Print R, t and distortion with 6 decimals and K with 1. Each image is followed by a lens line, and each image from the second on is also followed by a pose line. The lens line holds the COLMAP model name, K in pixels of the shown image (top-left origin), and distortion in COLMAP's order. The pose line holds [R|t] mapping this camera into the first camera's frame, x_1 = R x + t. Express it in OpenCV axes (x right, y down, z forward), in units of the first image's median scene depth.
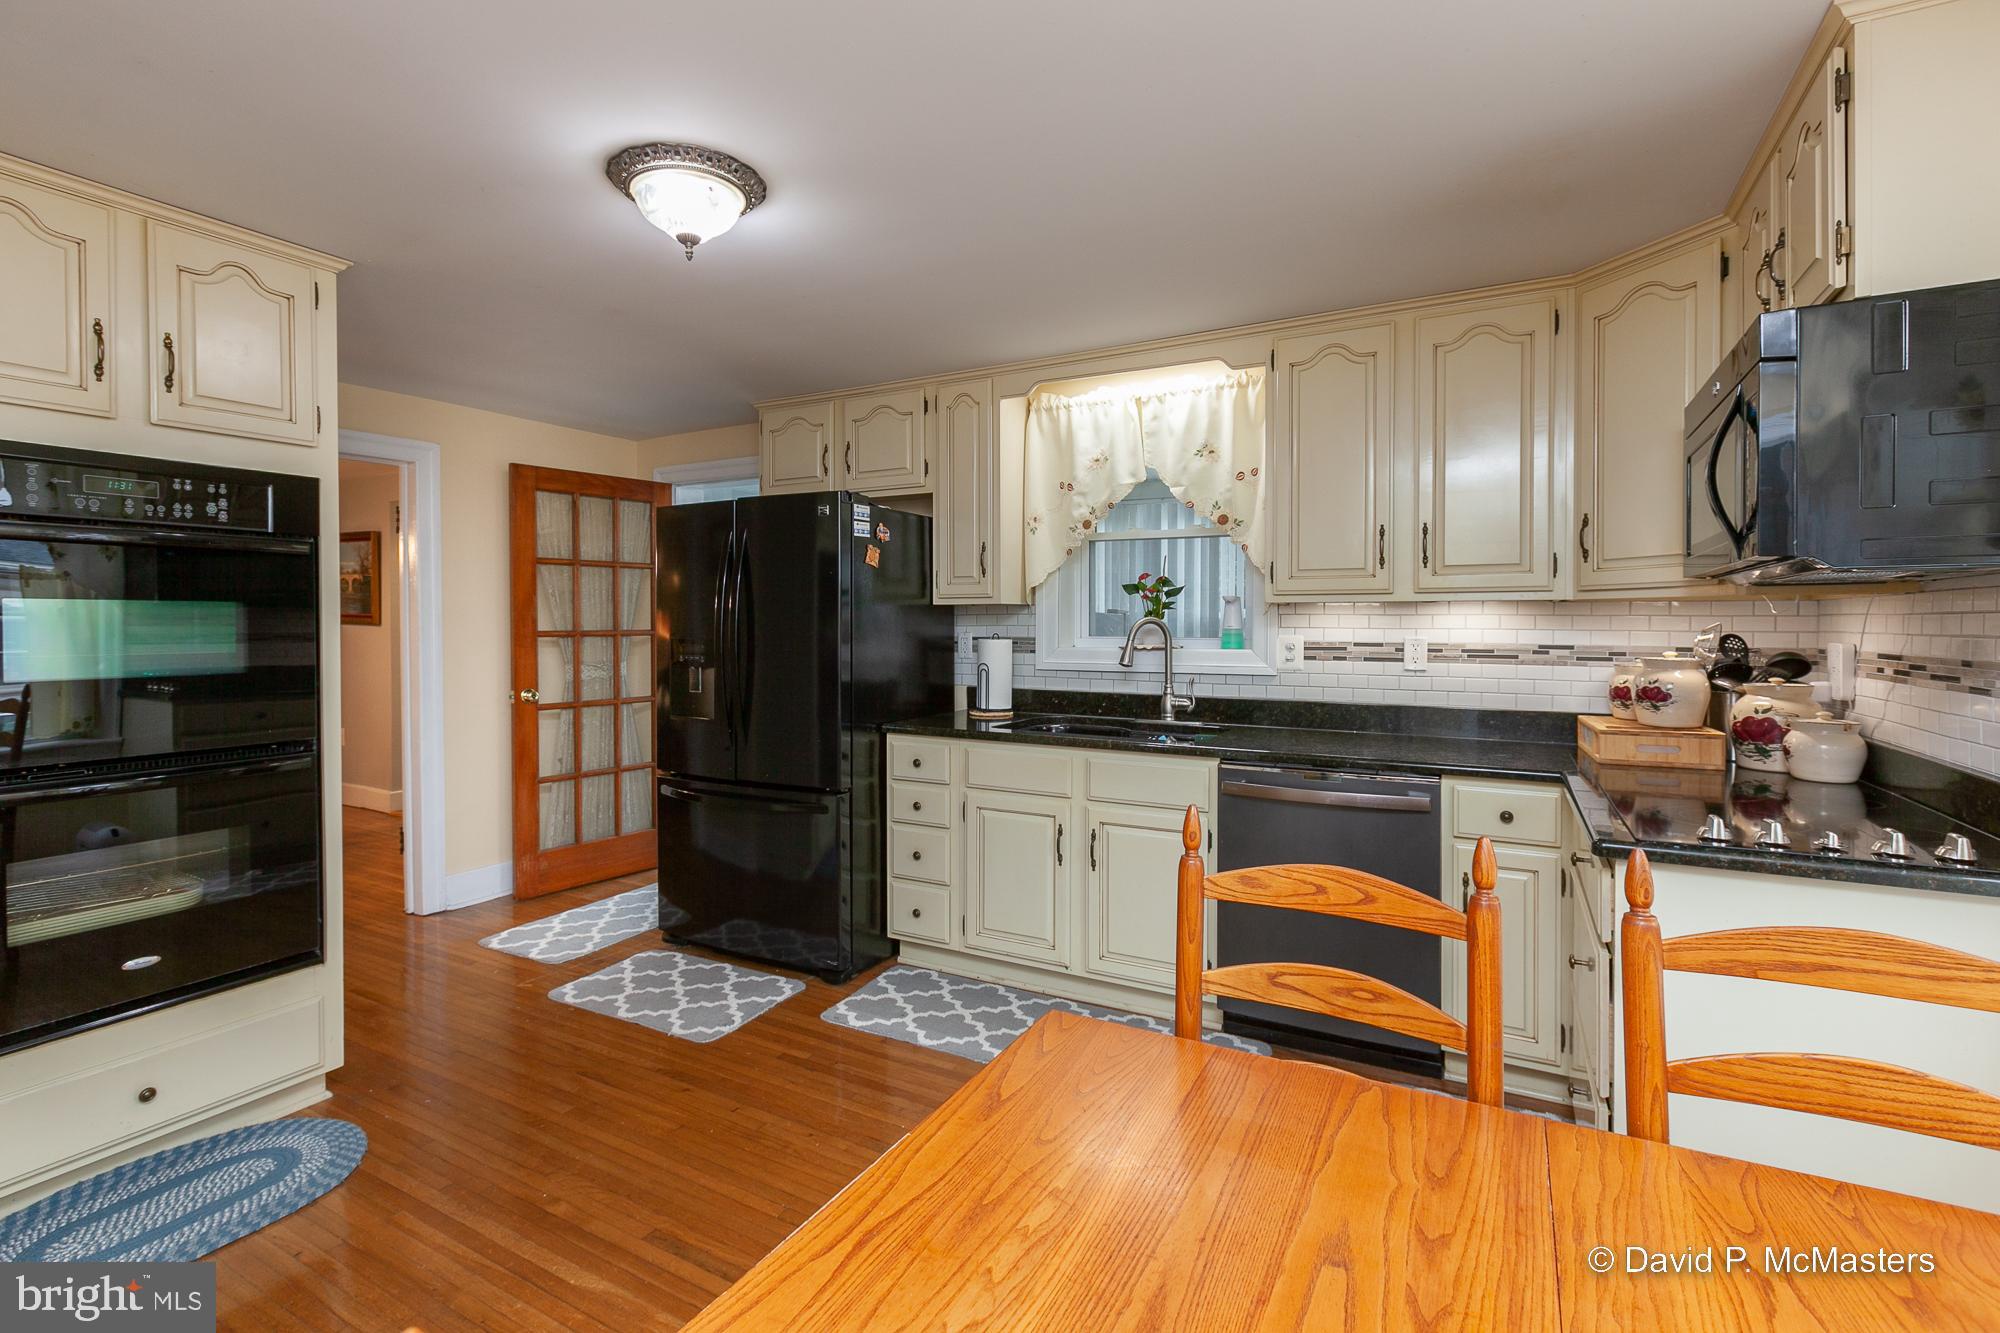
lens RADIAL K [[899.4, 0, 1000.4], [0, 899.4, 621.3], [0, 0, 1]] dist [0.003441, 0.000224]
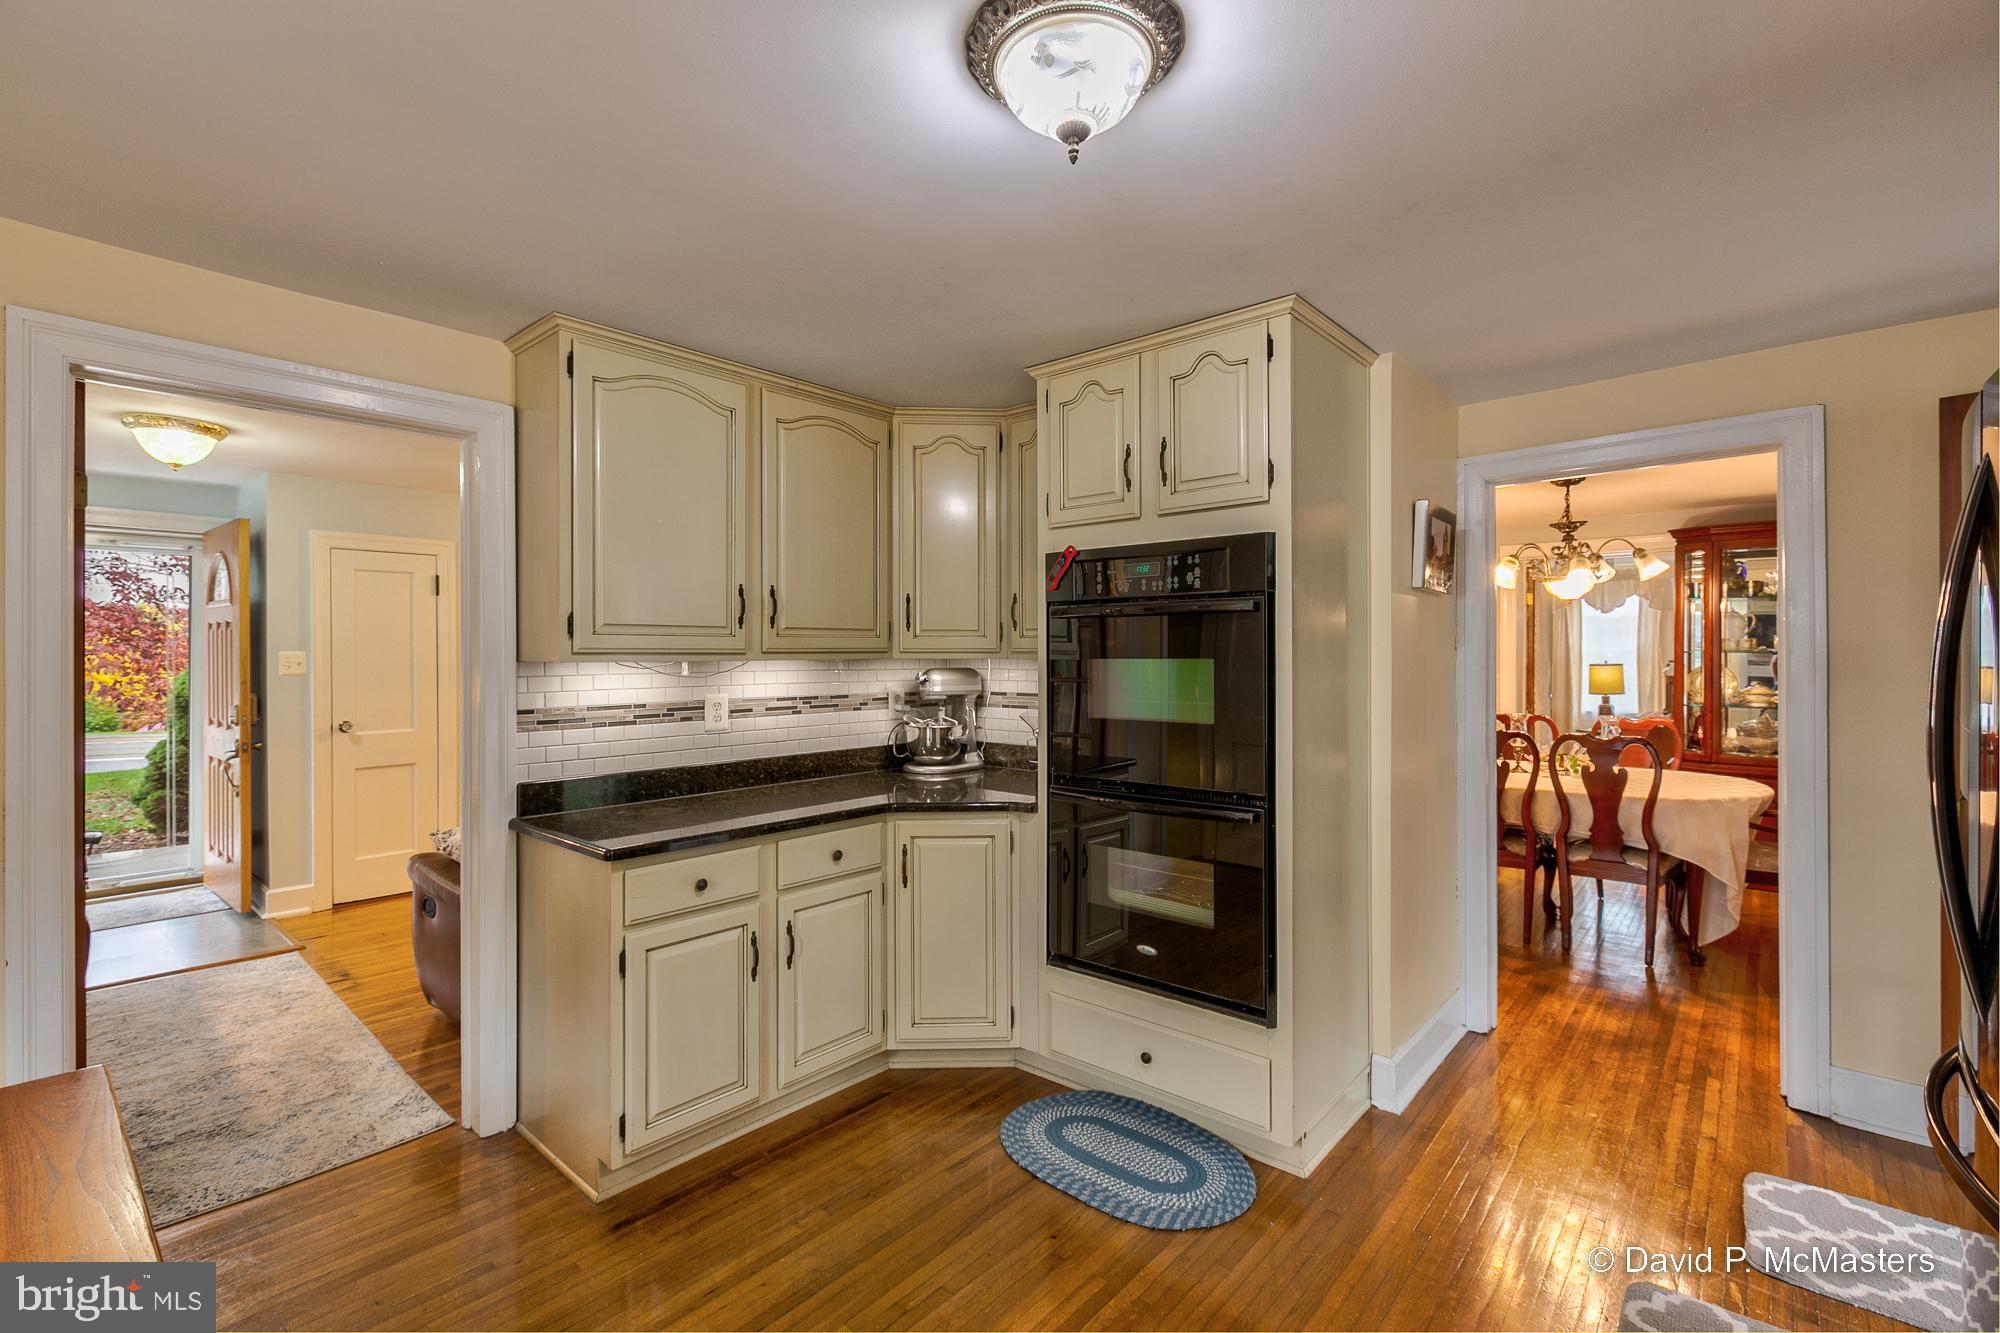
lens RADIAL K [[899.4, 0, 994.2], [0, 899.4, 668.8], [0, 0, 1]] dist [0.003441, 0.000224]
pose [[-0.216302, 0.003762, -0.976319, 0.294222], [-0.004933, 0.999976, 0.004946, -0.014475], [0.976314, 0.005886, -0.216278, 1.023957]]
